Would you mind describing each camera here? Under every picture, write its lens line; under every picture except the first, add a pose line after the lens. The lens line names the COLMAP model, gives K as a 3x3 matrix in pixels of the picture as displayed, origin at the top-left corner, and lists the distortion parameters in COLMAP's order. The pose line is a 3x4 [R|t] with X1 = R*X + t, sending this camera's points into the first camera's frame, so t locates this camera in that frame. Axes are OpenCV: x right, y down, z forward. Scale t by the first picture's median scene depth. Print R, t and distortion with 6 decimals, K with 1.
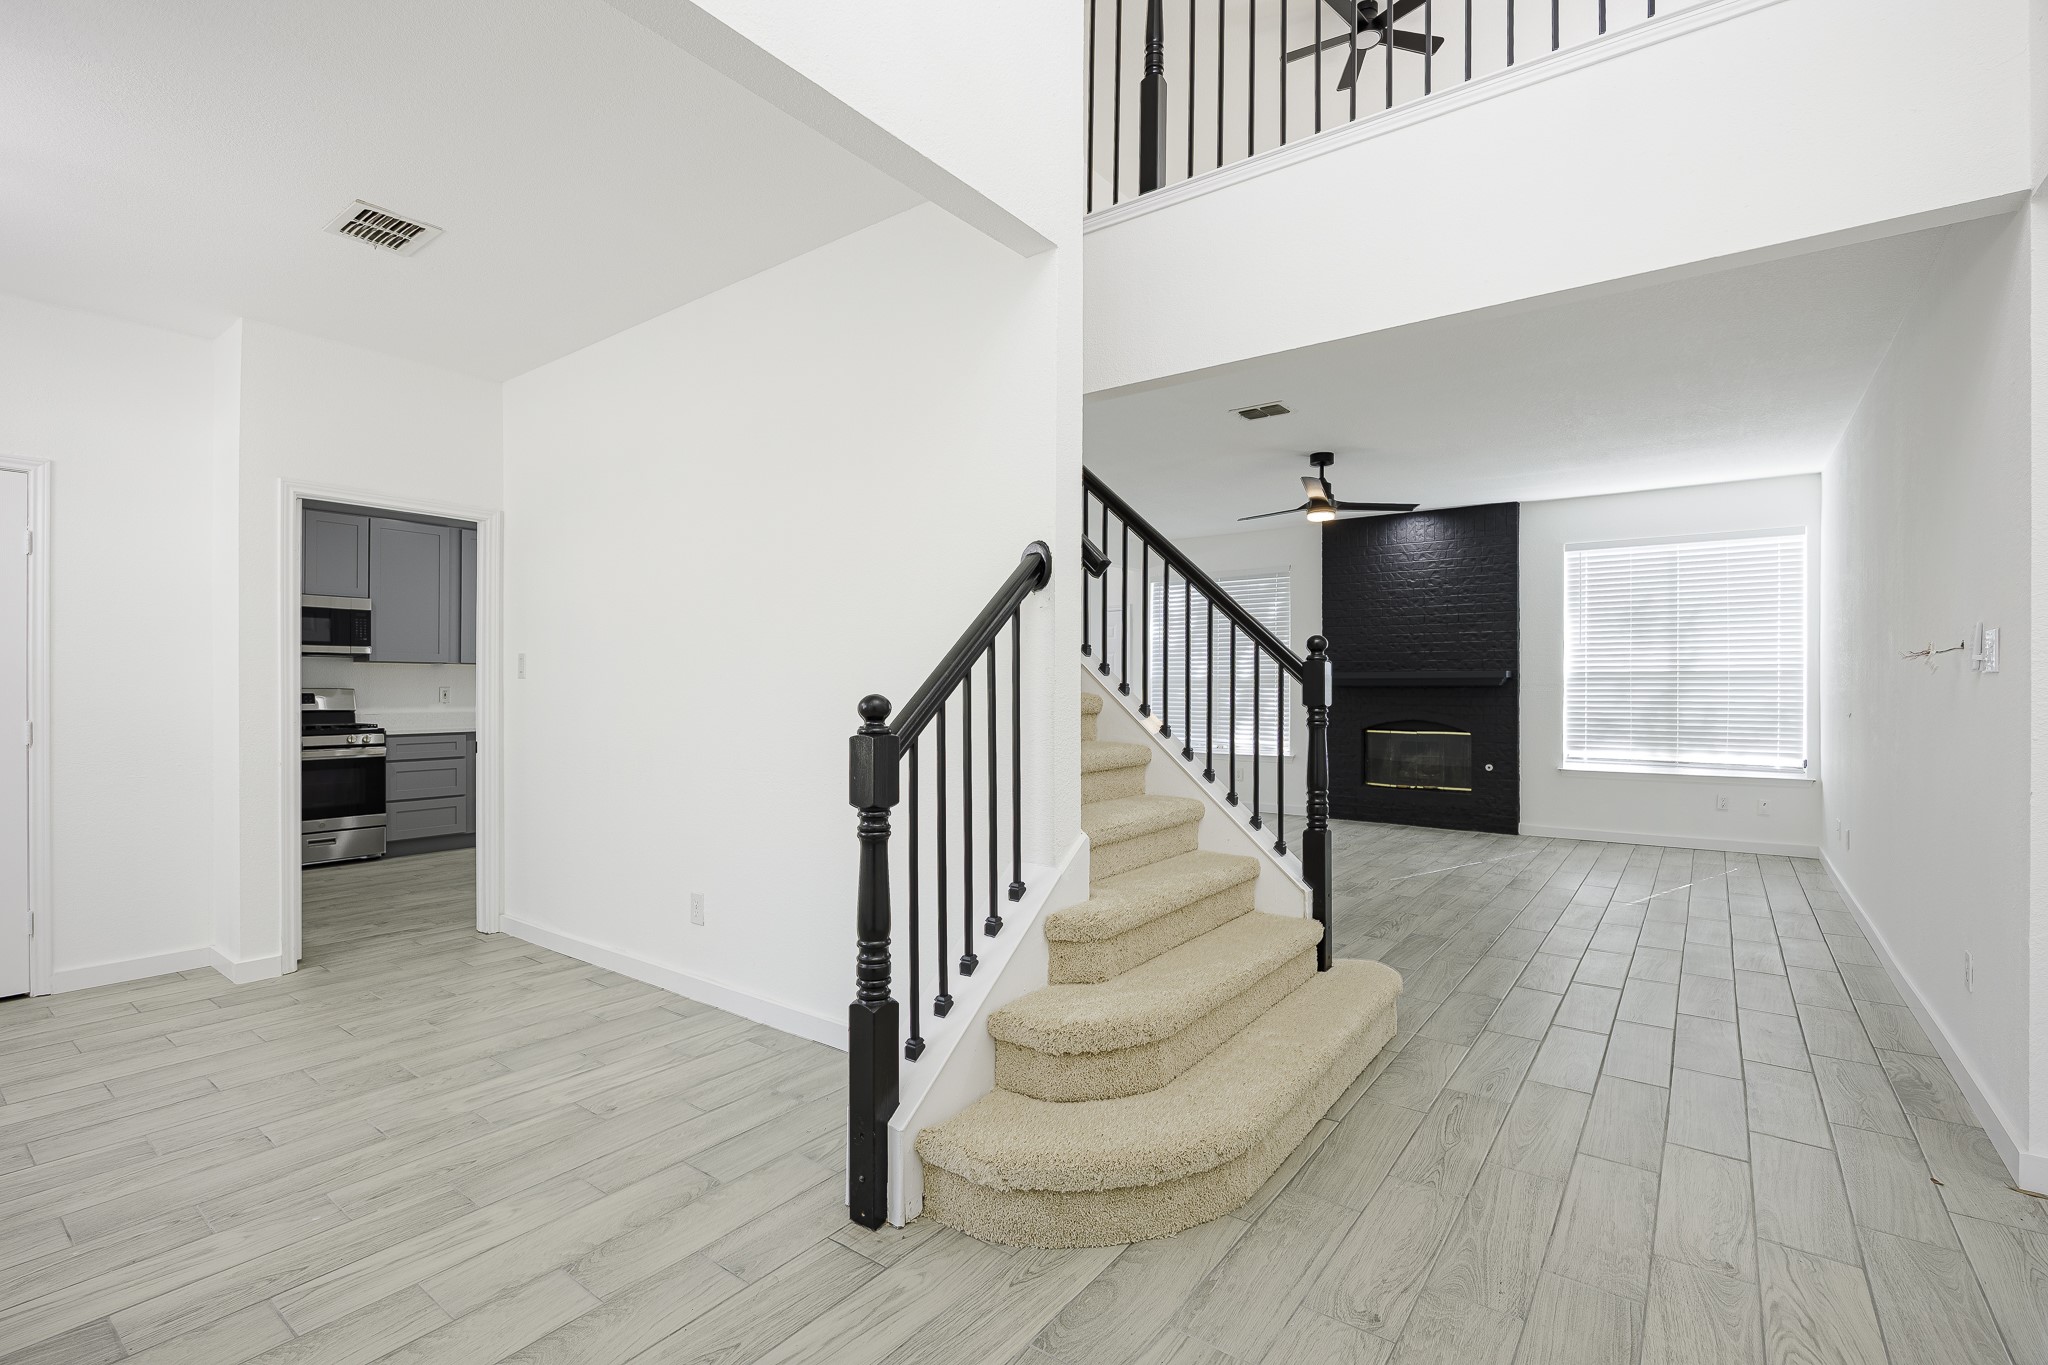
lens RADIAL K [[923.8, 0, 1027.0], [0, 923.8, 686.6], [0, 0, 1]] dist [-0.003165, -0.000427]
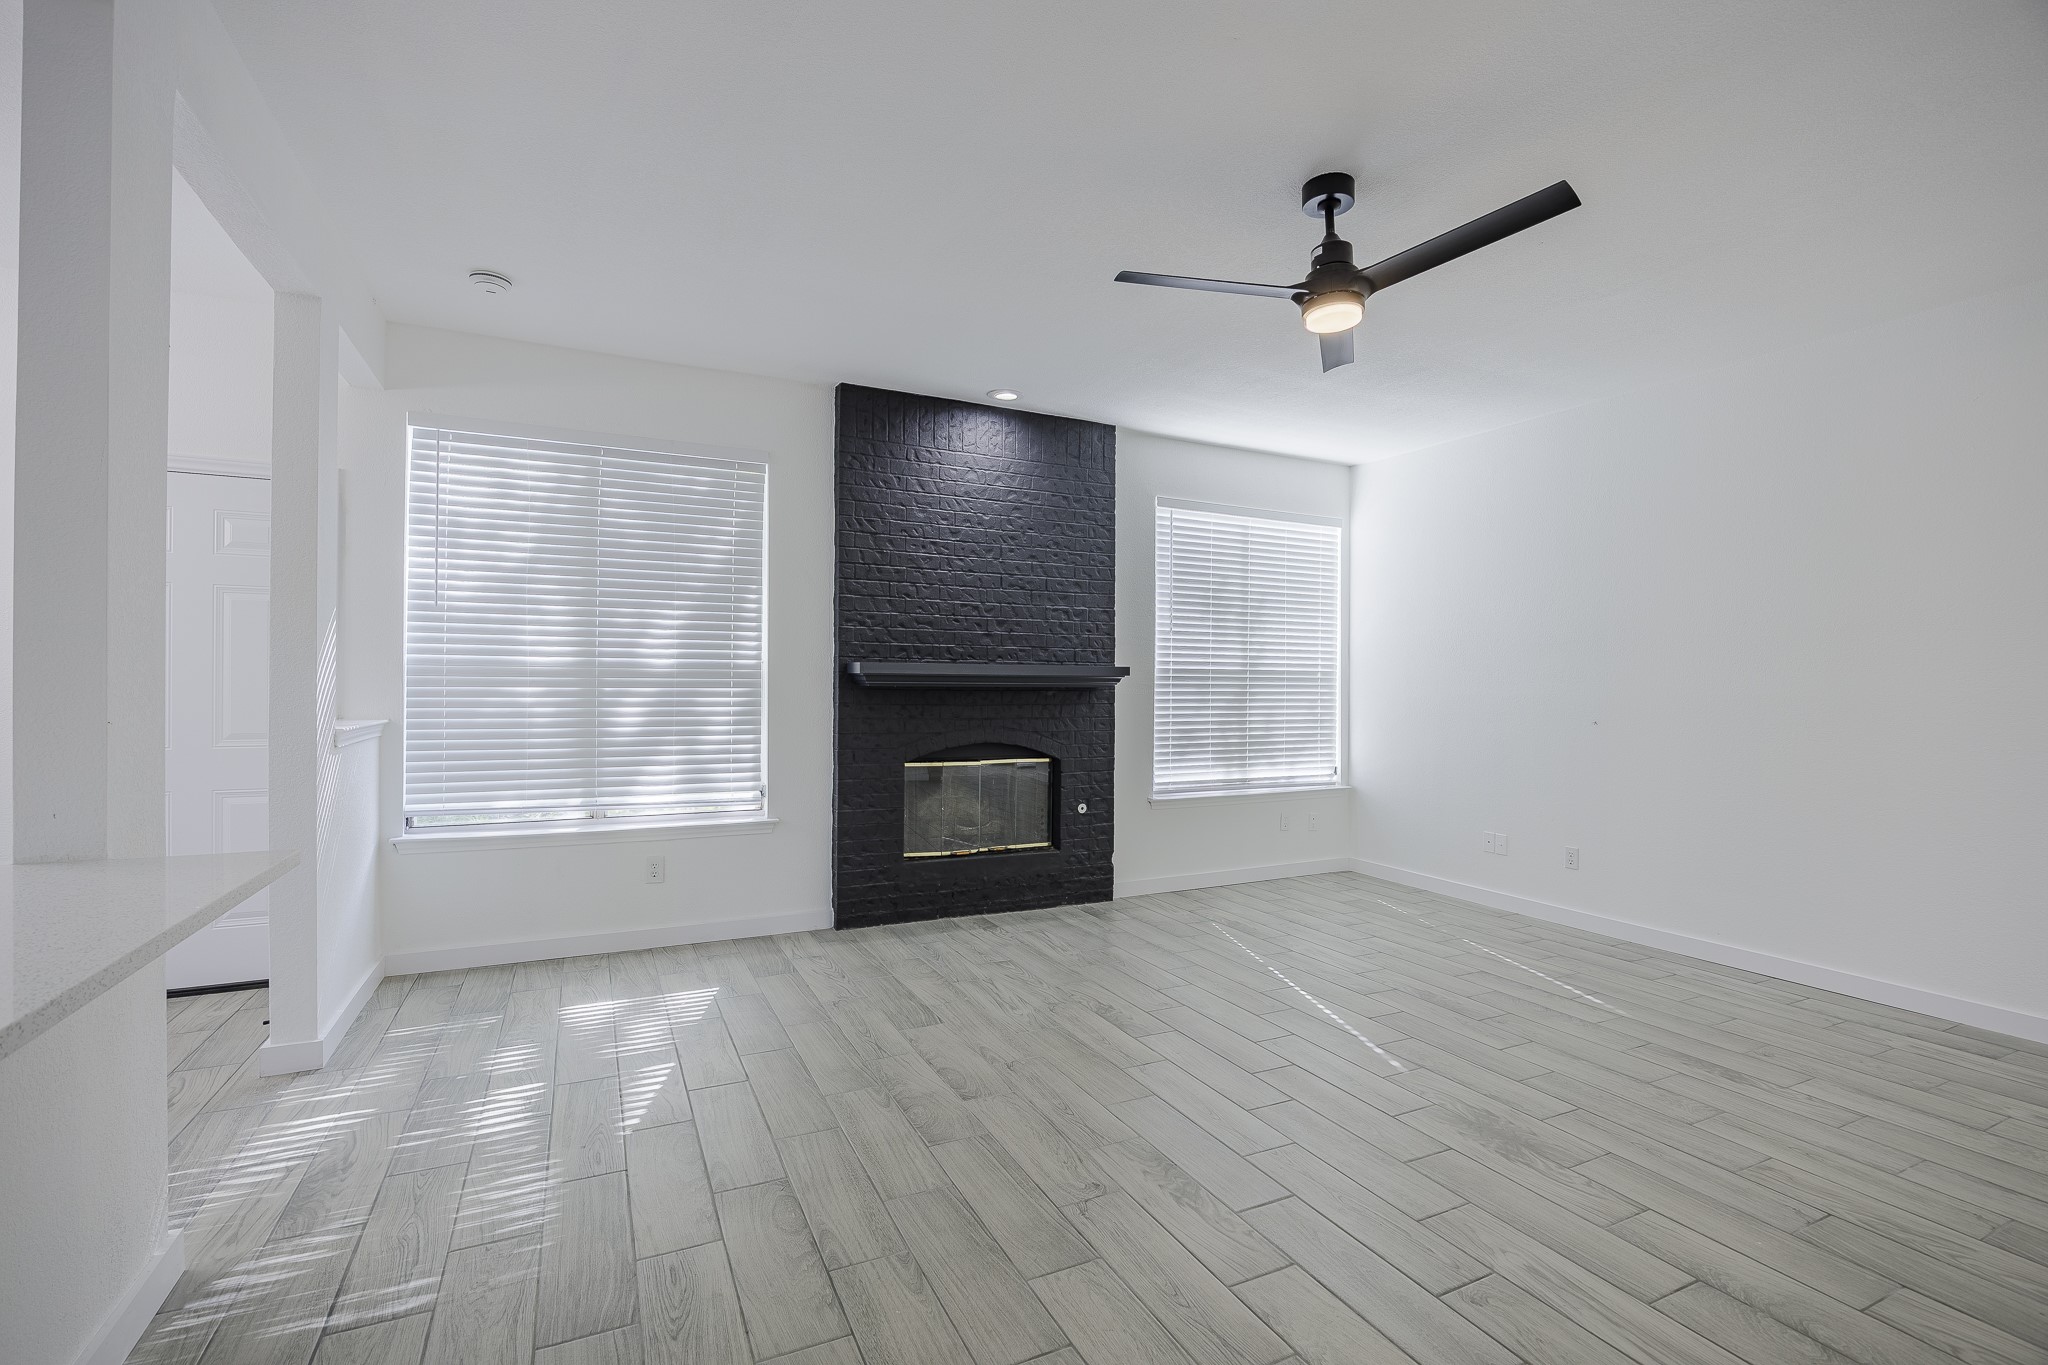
lens RADIAL K [[923.8, 0, 1027.0], [0, 923.8, 686.6], [0, 0, 1]] dist [-0.003165, -0.000427]
pose [[0.471058, 0.001544, 0.882101, -0.122803], [0.000310, 0.999998, -0.001916, -0.000417], [-0.882102, 0.001176, 0.471057, 0.753208]]
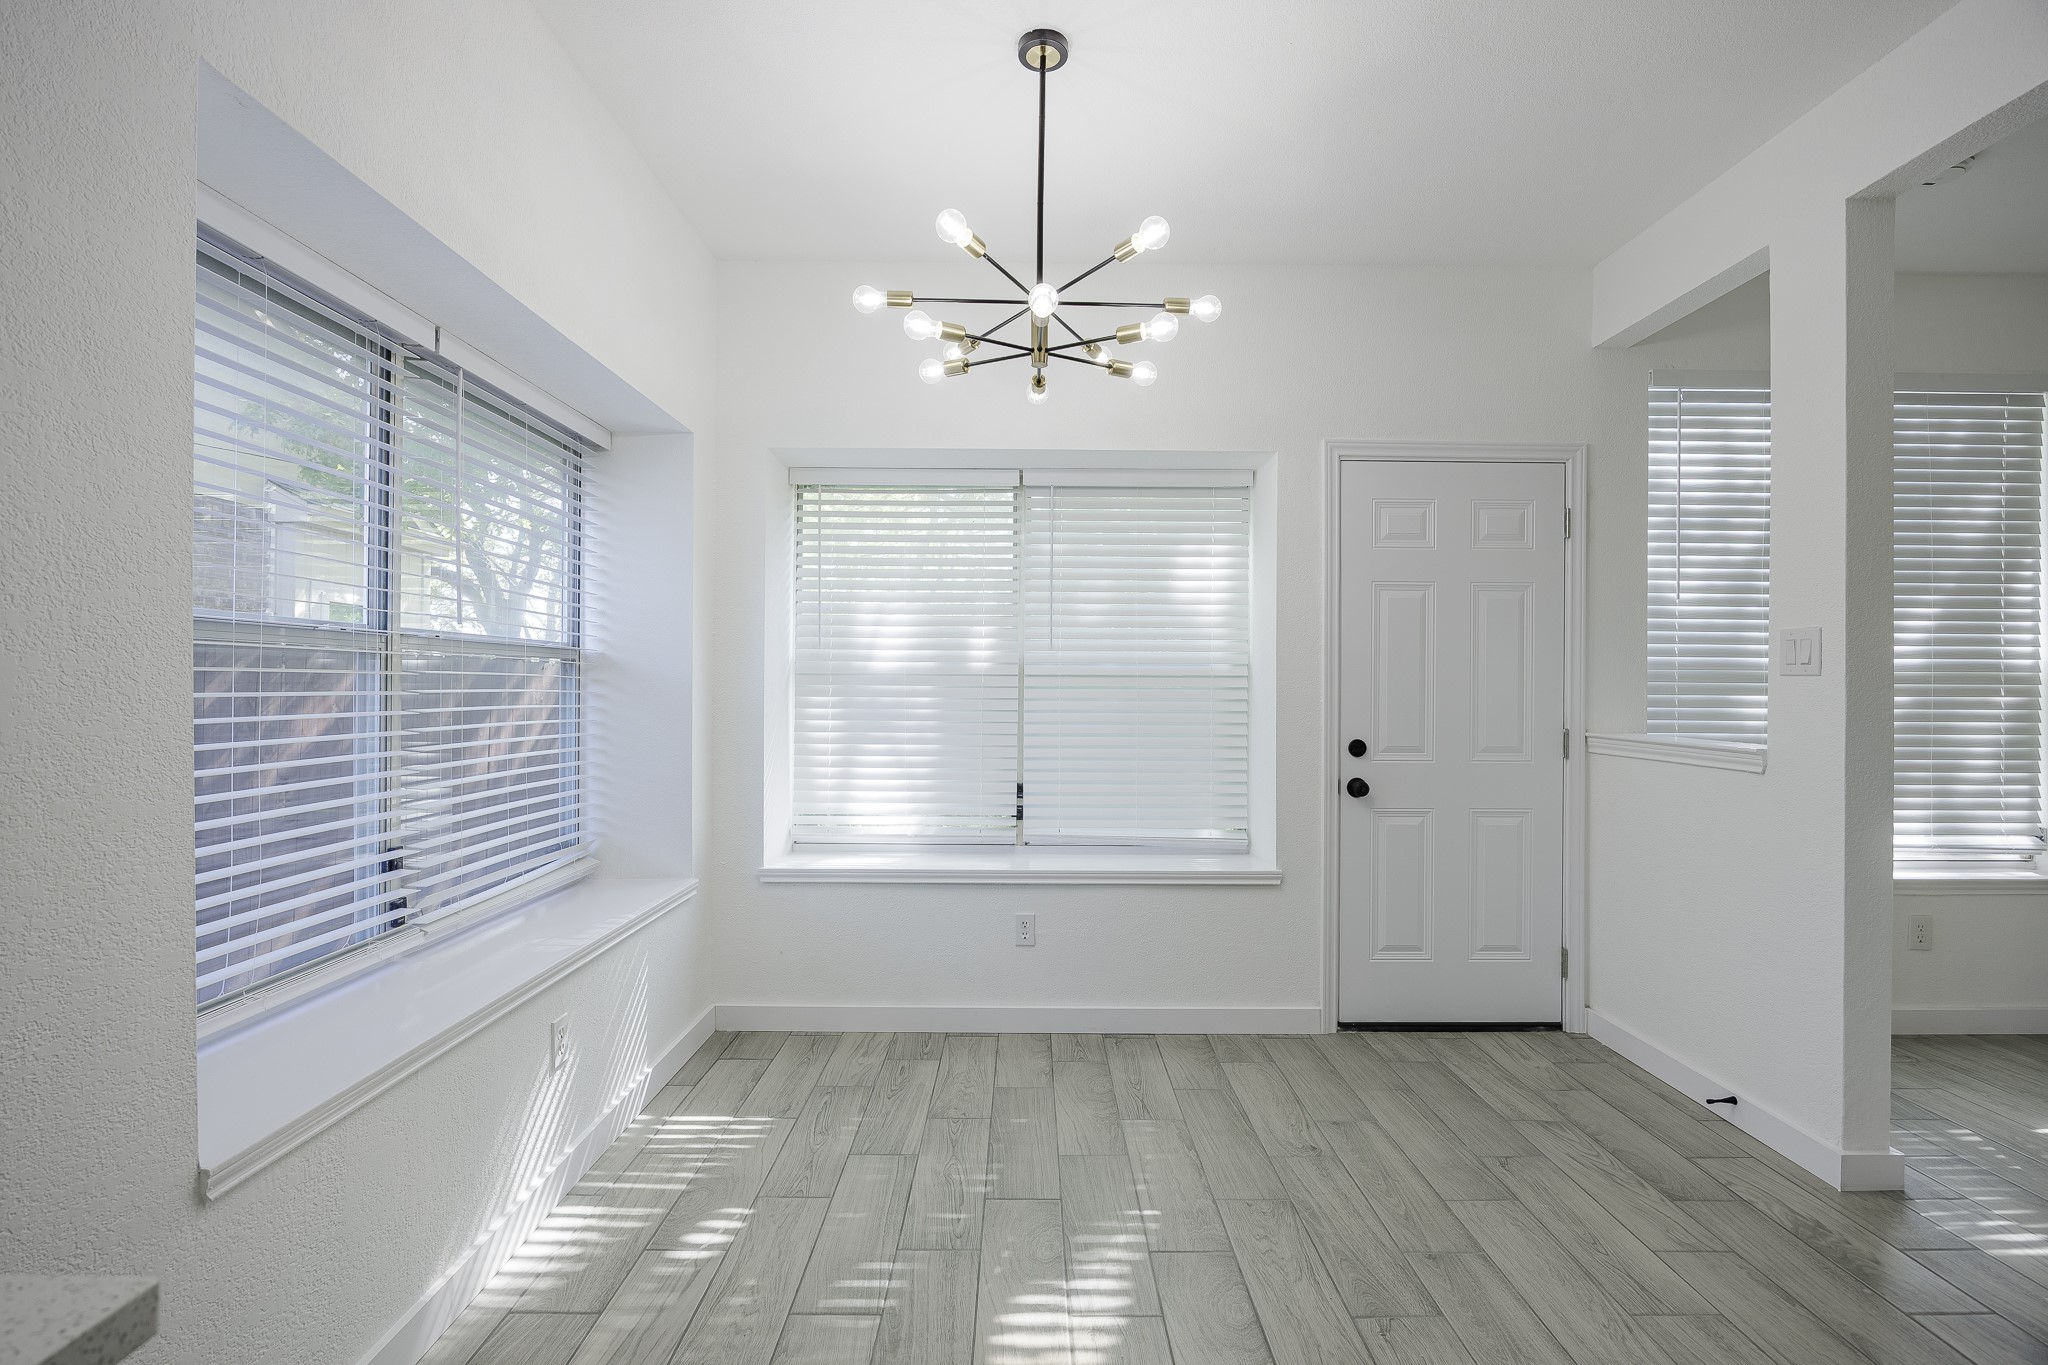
lens RADIAL K [[923.8, 0, 1027.0], [0, 923.8, 686.6], [0, 0, 1]] dist [-0.003165, -0.000427]
pose [[0.799062, 0.006876, 0.601209, -0.337153], [-0.001884, 0.999958, -0.008932, -0.000903], [-0.601246, 0.006005, 0.799042, 1.142198]]
